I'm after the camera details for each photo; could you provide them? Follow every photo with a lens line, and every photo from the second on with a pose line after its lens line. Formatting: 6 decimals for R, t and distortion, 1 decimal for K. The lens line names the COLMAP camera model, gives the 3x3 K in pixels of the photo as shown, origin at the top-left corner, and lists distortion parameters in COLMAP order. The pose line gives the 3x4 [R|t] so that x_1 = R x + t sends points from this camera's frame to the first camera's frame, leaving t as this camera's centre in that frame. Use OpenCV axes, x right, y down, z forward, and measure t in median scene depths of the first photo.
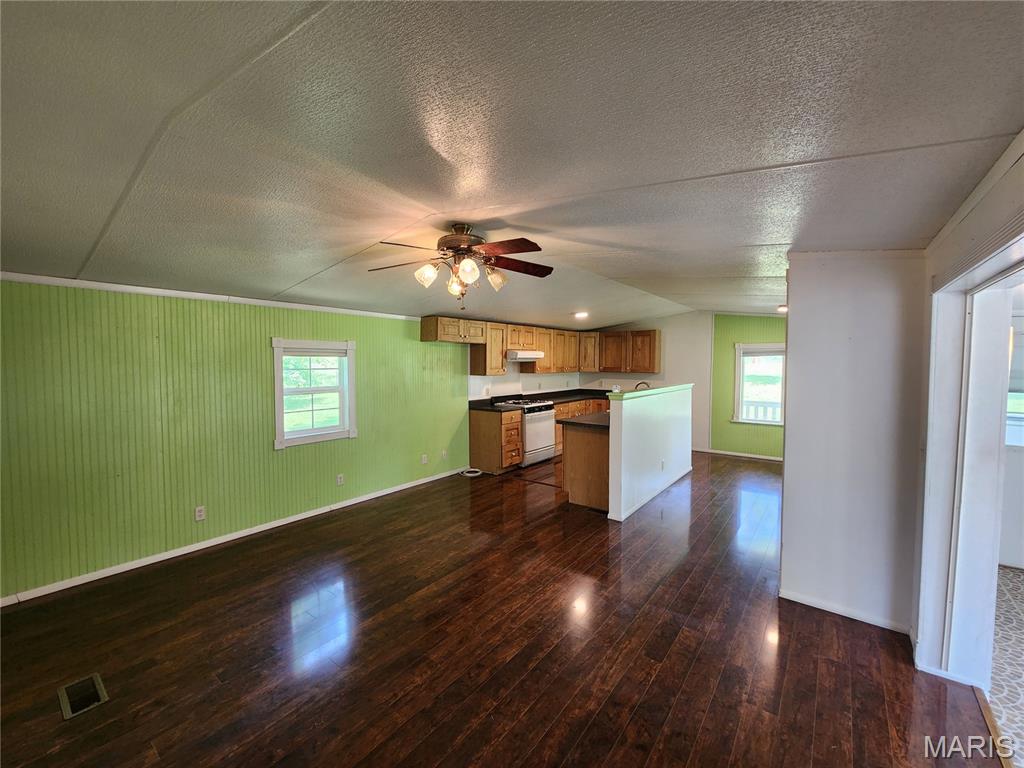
lens RADIAL K [[416.6, 0, 513.3], [0, 416.6, 380.2], [0, 0, 1]] dist [-0.001215, 0.000114]
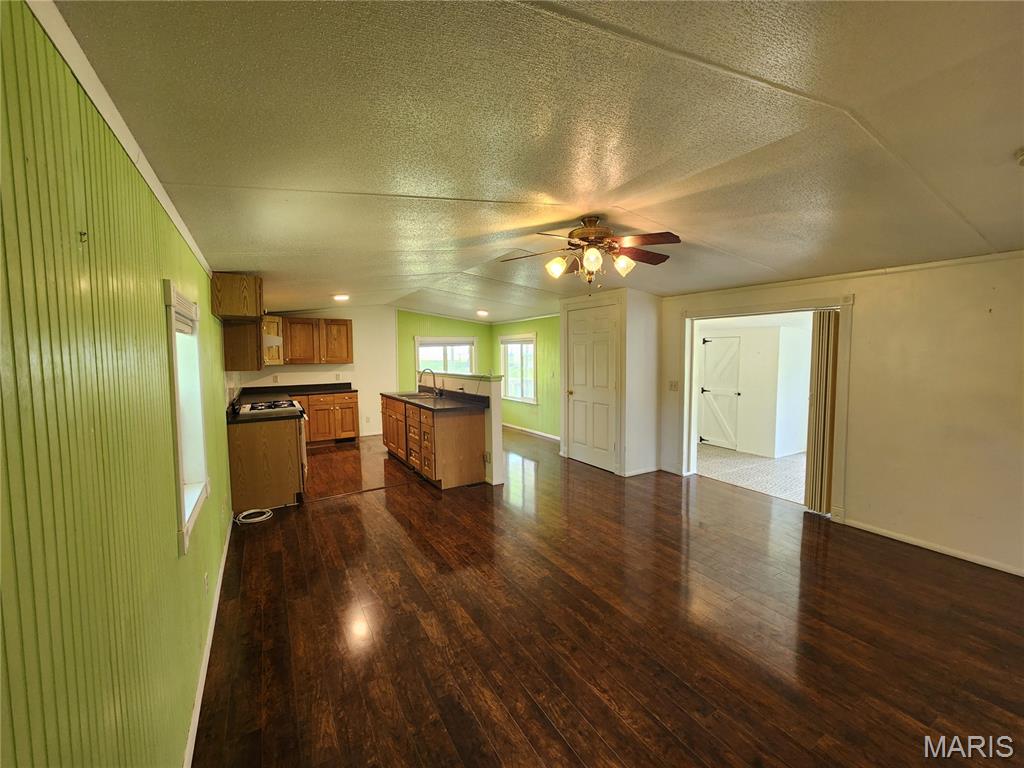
lens RADIAL K [[416.6, 0, 510.5], [0, 416.6, 381.7], [0, 0, 1]] dist [-0.001215, 0.000114]
pose [[0.363724, -0.068025, 0.929020, -0.499505], [0.053311, 0.997215, 0.052147, -0.005893], [-0.929980, 0.030560, 0.366337, 0.328581]]
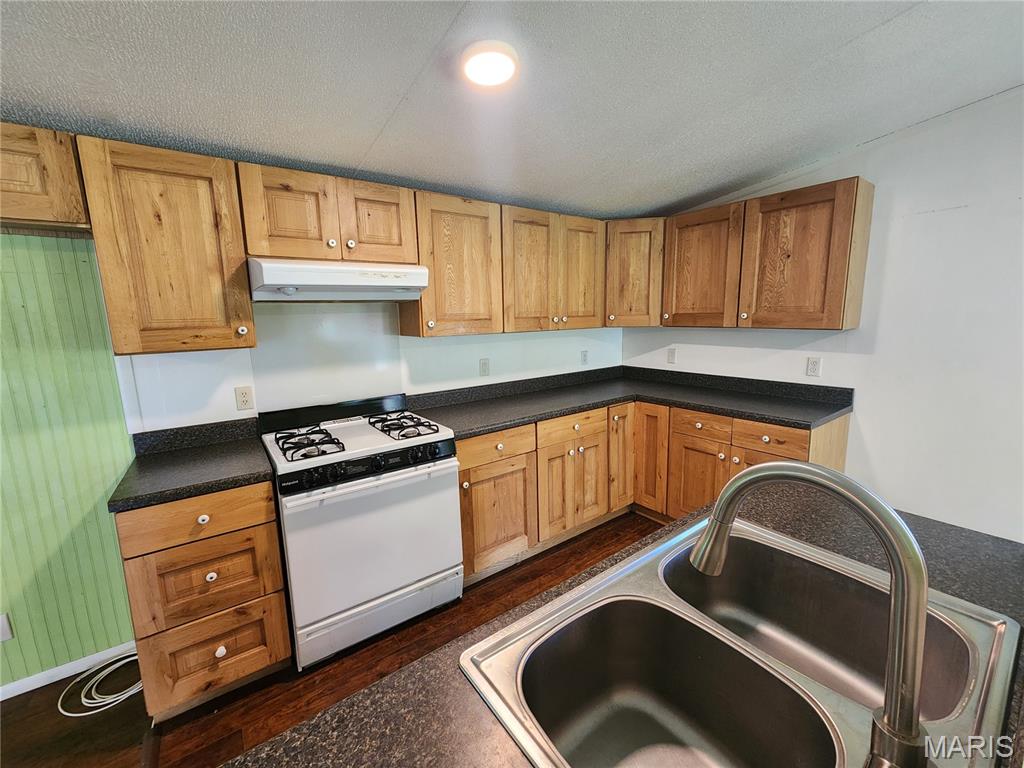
lens RADIAL K [[416.6, 0, 507.3], [0, 416.6, 377.7], [0, 0, 1]] dist [-0.001215, 0.000114]
pose [[0.959529, 0.020863, -0.280836, 0.218759], [0.010542, 0.993892, 0.109854, -0.020330], [0.281412, -0.108368, 0.953448, 0.724369]]
